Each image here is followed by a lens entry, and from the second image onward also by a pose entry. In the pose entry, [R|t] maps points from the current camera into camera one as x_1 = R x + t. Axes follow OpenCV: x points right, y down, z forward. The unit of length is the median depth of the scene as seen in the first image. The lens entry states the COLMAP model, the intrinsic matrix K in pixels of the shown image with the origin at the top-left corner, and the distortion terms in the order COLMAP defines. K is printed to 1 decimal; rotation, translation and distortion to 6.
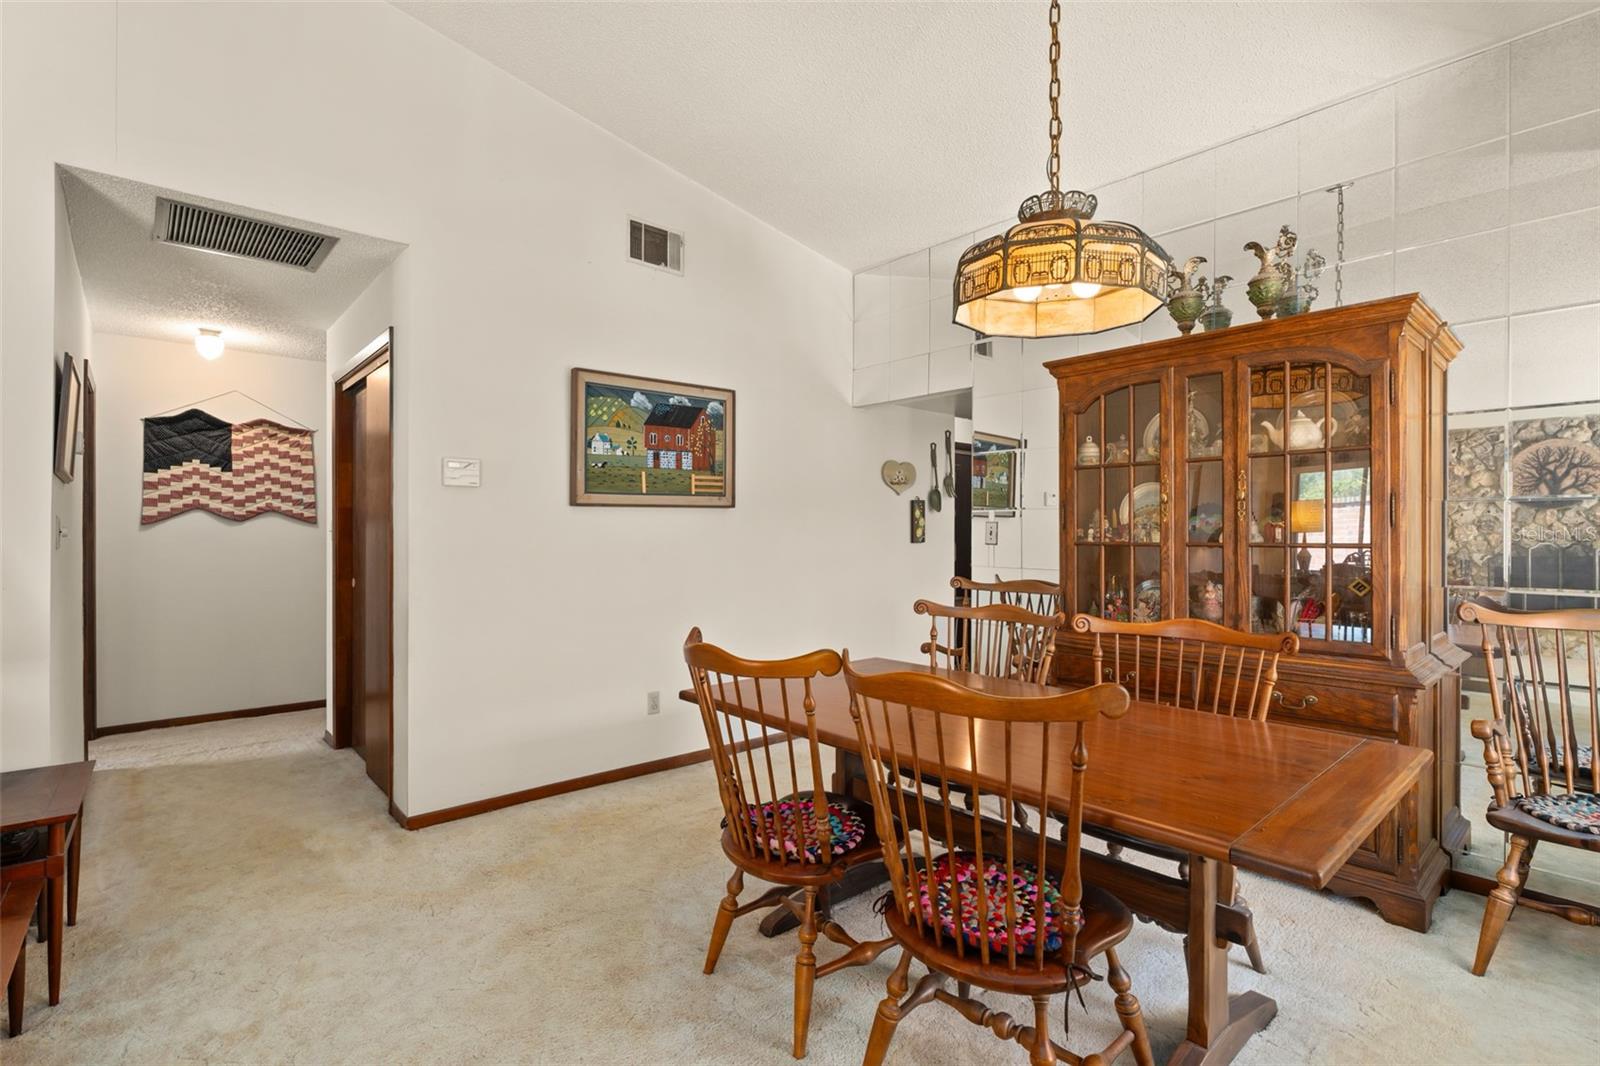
lens RADIAL K [[744.8, 0, 800.0], [0, 744.8, 533.0], [0, 0, 1]] dist [-0.003097, 0.000095]
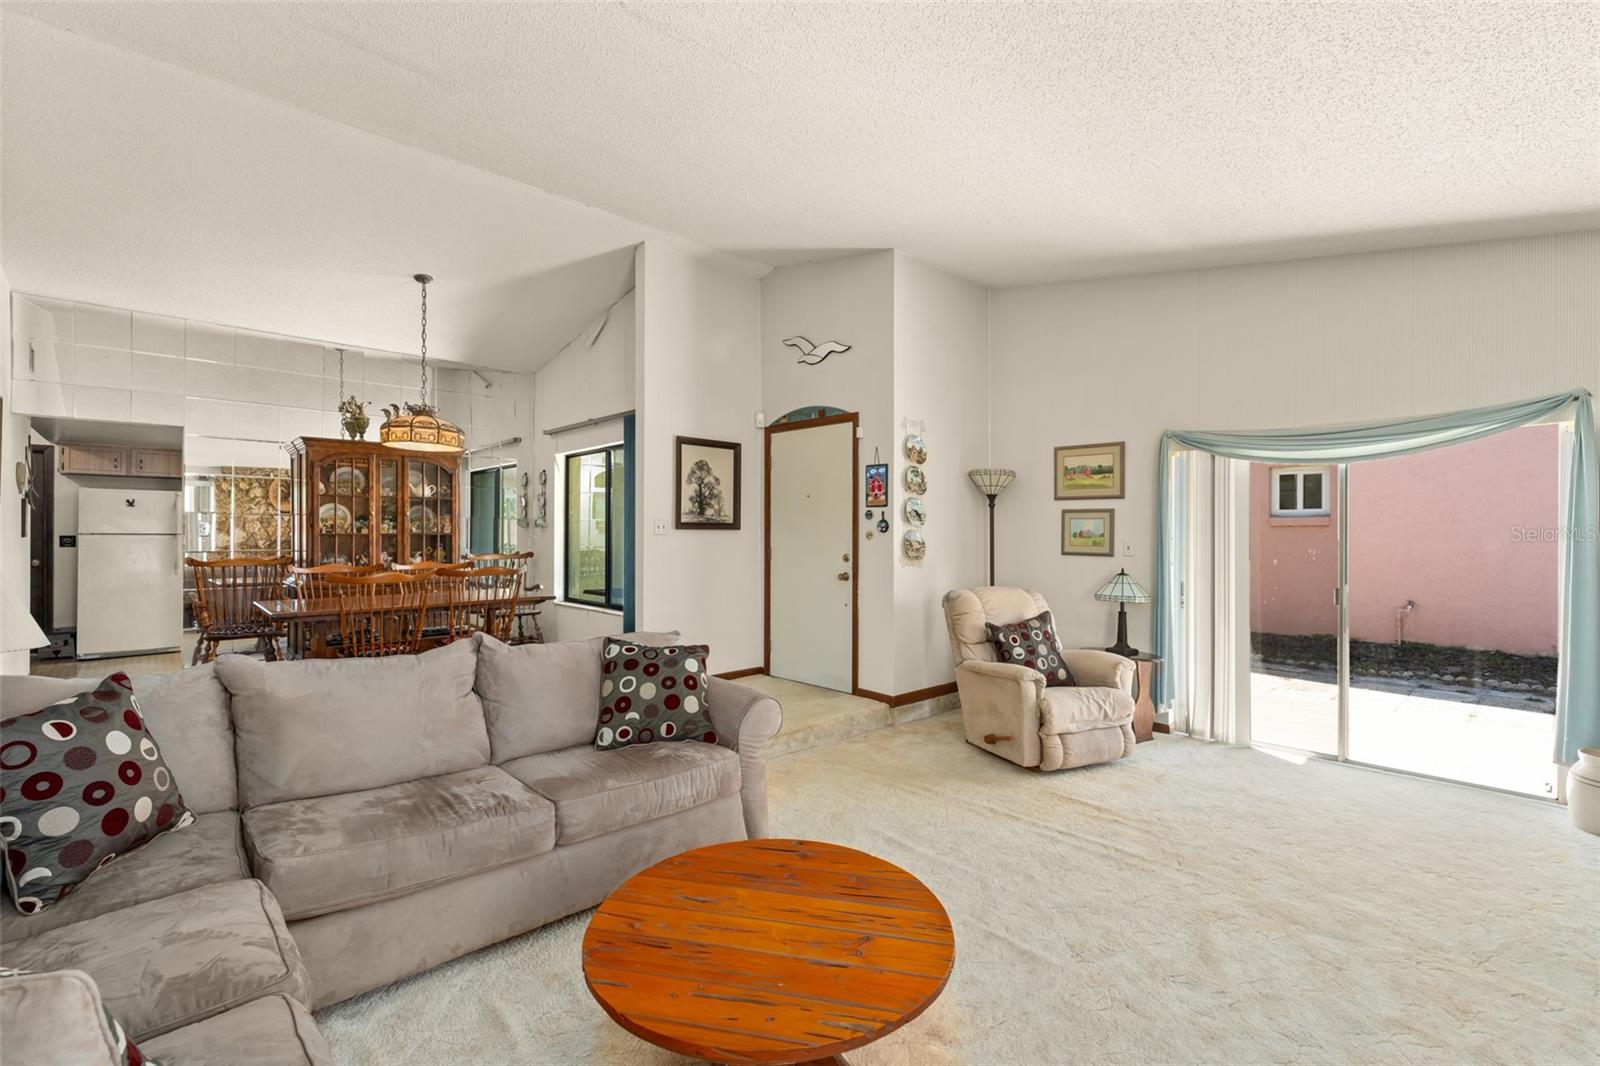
lens RADIAL K [[705.5, 0, 799.0], [0, 705.5, 530.1], [0, 0, 1]] dist [-0.000666, -0.000073]
pose [[-0.016026, 0.001466, 0.999870, -1.222601], [-0.000225, 0.999999, -0.001470, 0.003898], [-0.999872, -0.000249, -0.016026, -0.174750]]
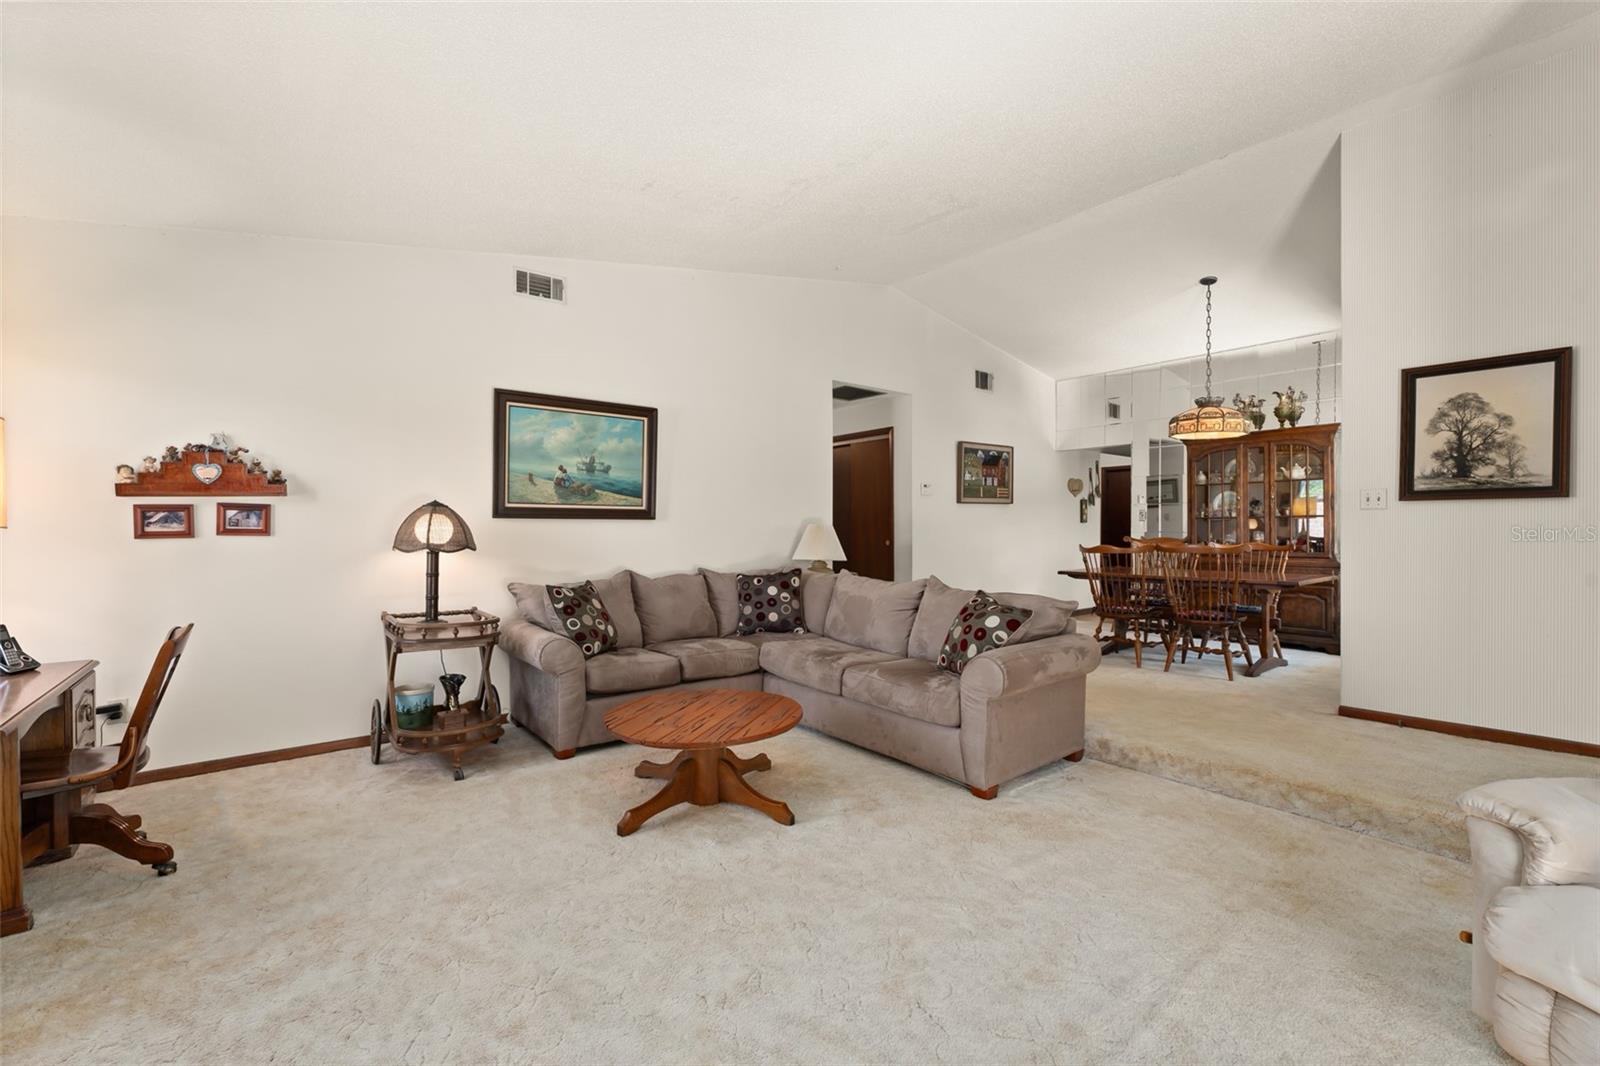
lens RADIAL K [[672.8, 0, 800.0], [0, 672.8, 533.0], [0, 0, 1]] dist [-0.002493, -0.000217]
pose [[0.998624, -0.003688, -0.052320, -0.617608], [0.003955, 0.999980, 0.004995, 0.037625], [0.052300, -0.005195, 0.998618, -0.946741]]
